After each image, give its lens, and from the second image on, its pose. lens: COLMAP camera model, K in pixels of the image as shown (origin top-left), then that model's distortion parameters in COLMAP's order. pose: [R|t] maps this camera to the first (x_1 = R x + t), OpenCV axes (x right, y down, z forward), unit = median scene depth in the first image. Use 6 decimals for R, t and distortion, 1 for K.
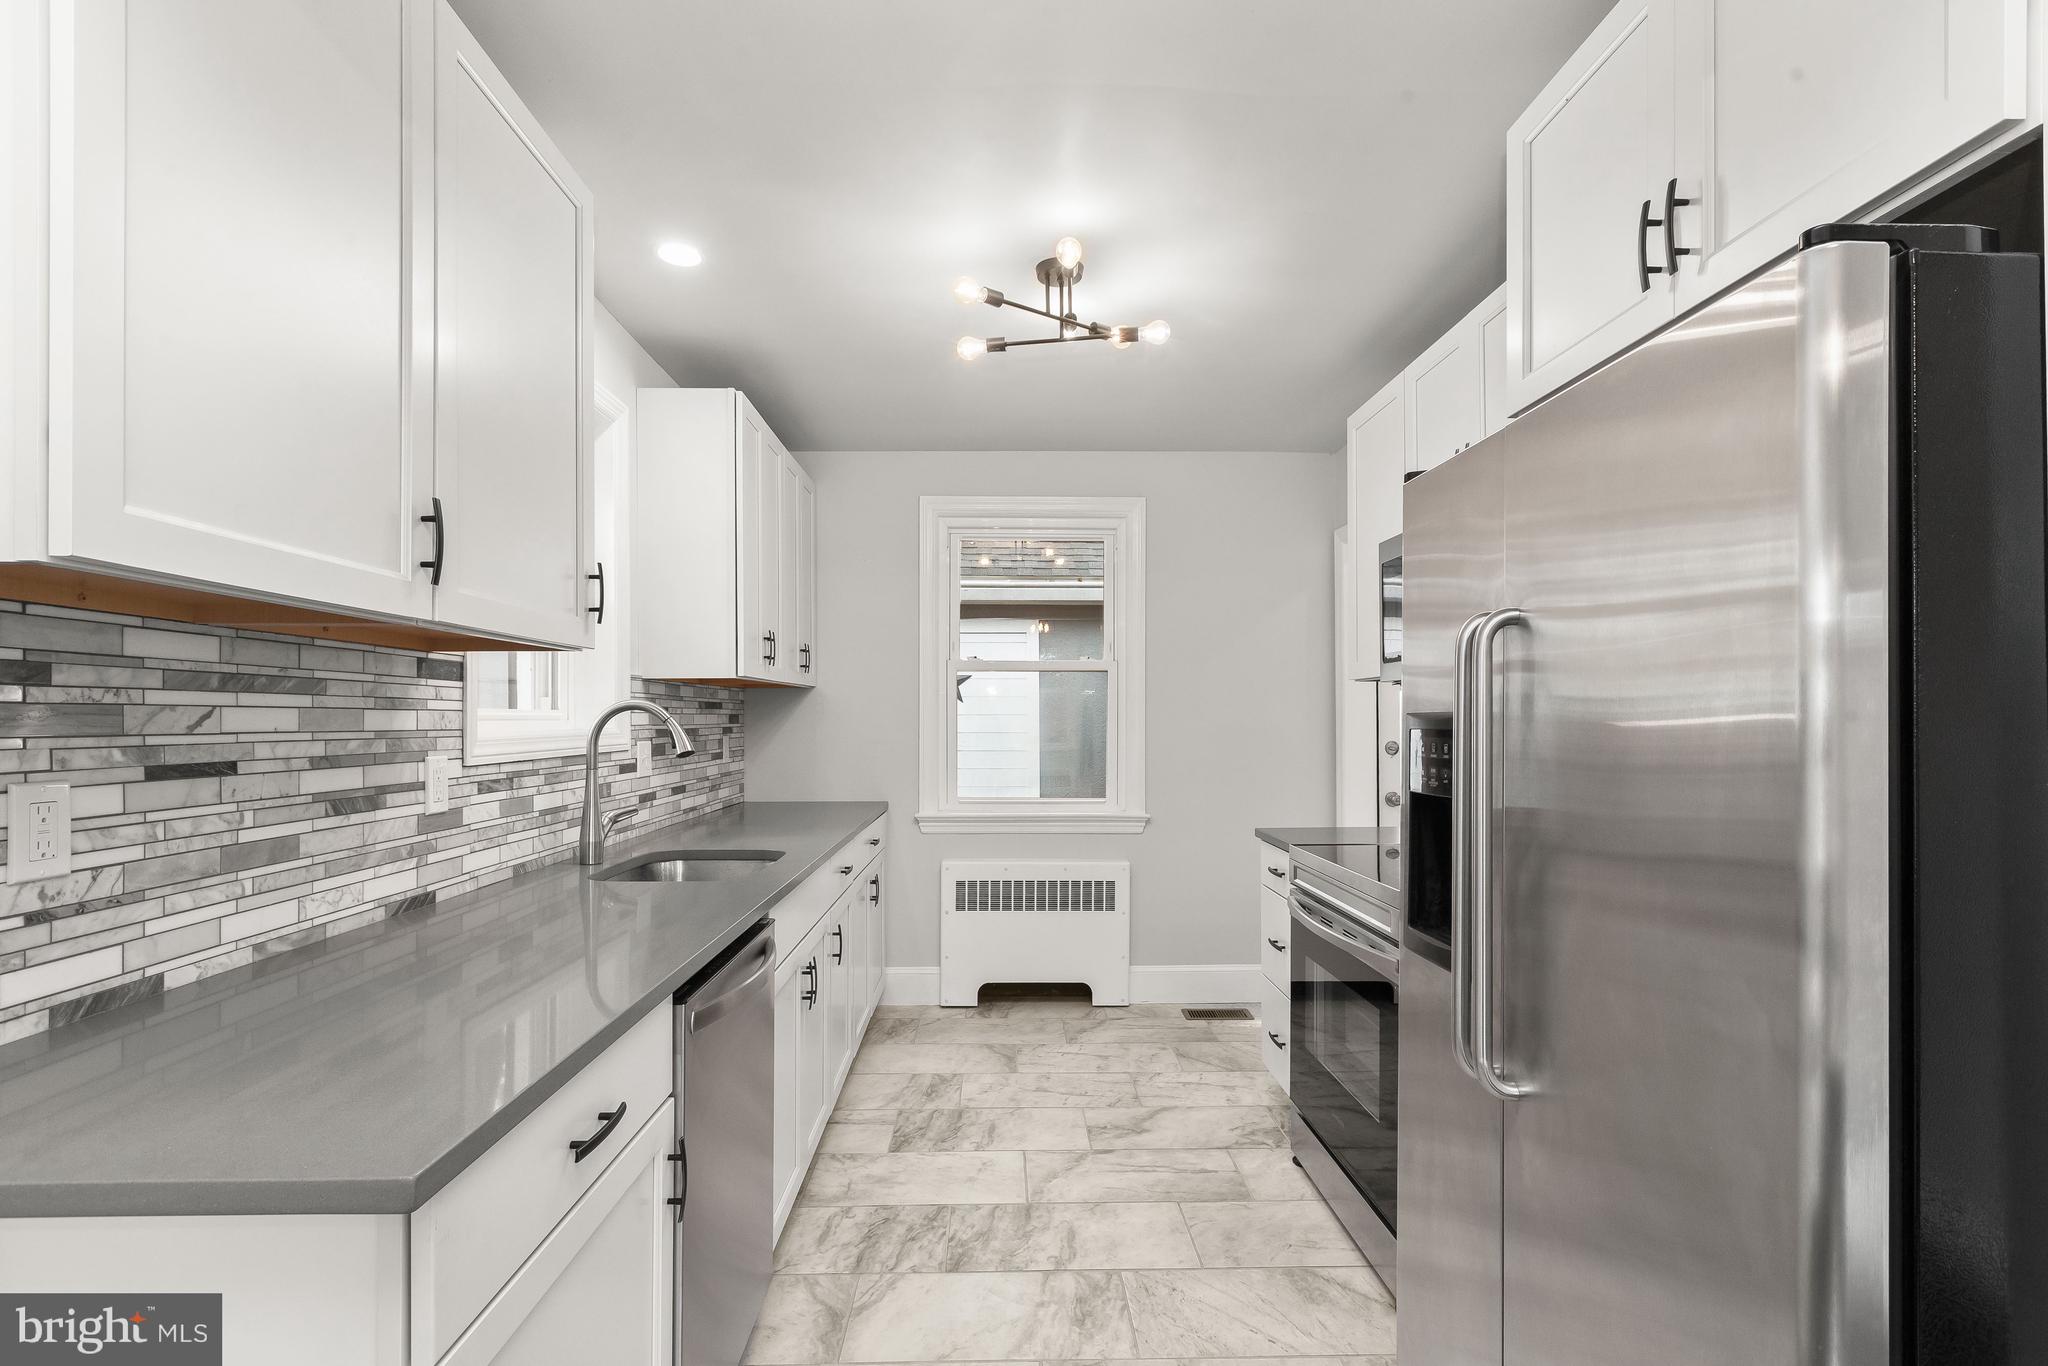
lens RADIAL K [[936.5, 0, 1001.0], [0, 936.5, 719.9], [0, 0, 1]] dist [0.004364, 0.000965]
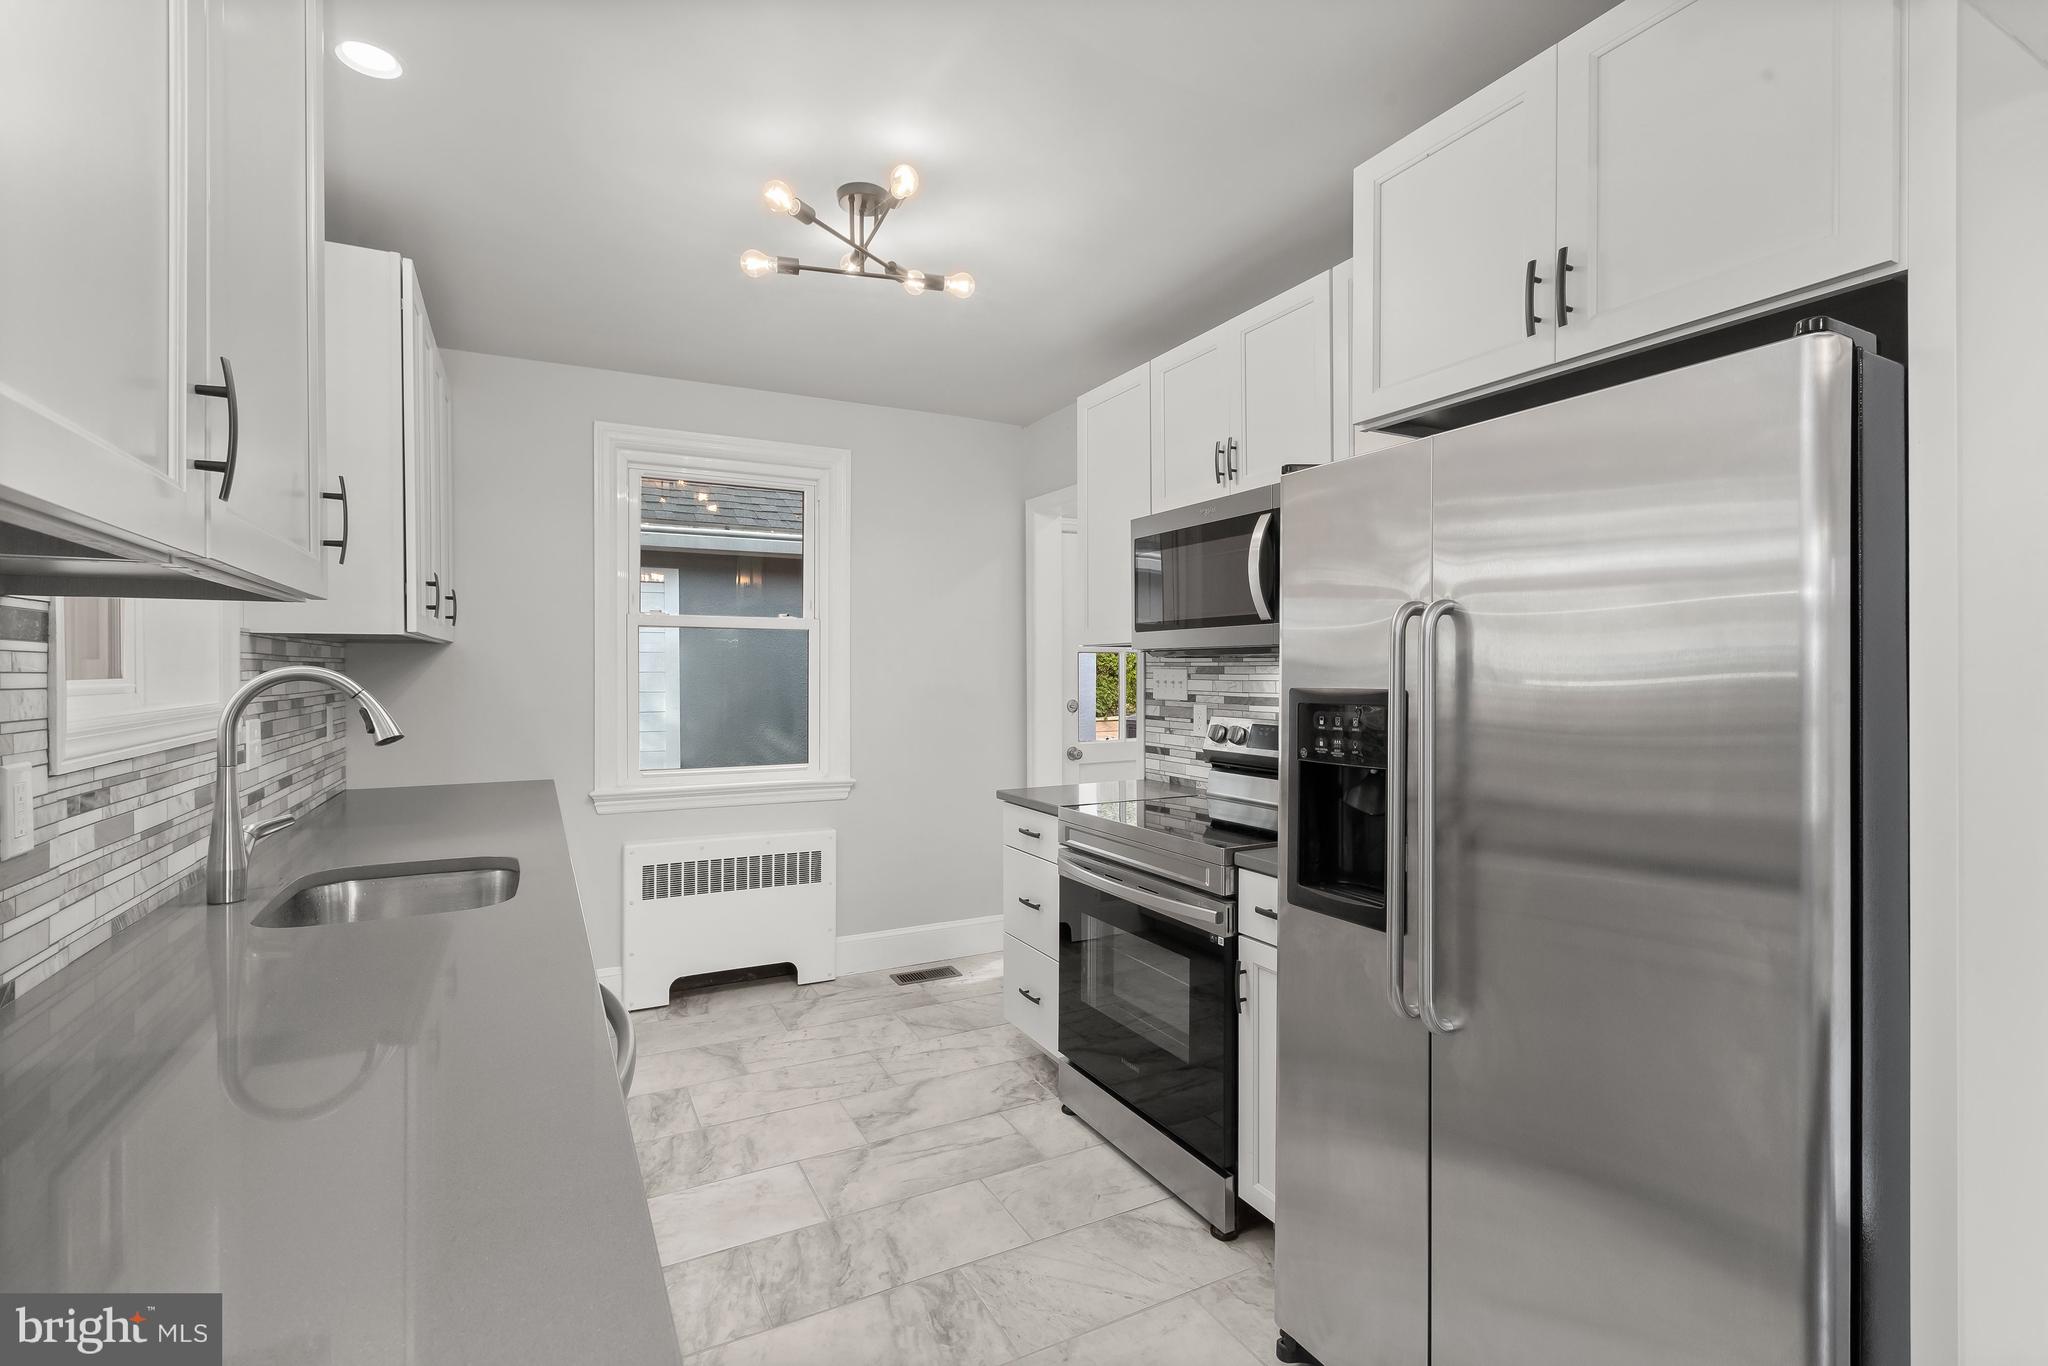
lens RADIAL K [[936.5, 0, 1005.3], [0, 936.5, 679.2], [0, 0, 1]] dist [0.004364, 0.000965]
pose [[0.896763, -0.004761, 0.442486, -0.267831], [0.001049, 0.999962, 0.008635, -0.020478], [-0.442510, -0.007279, 0.896734, 0.138759]]
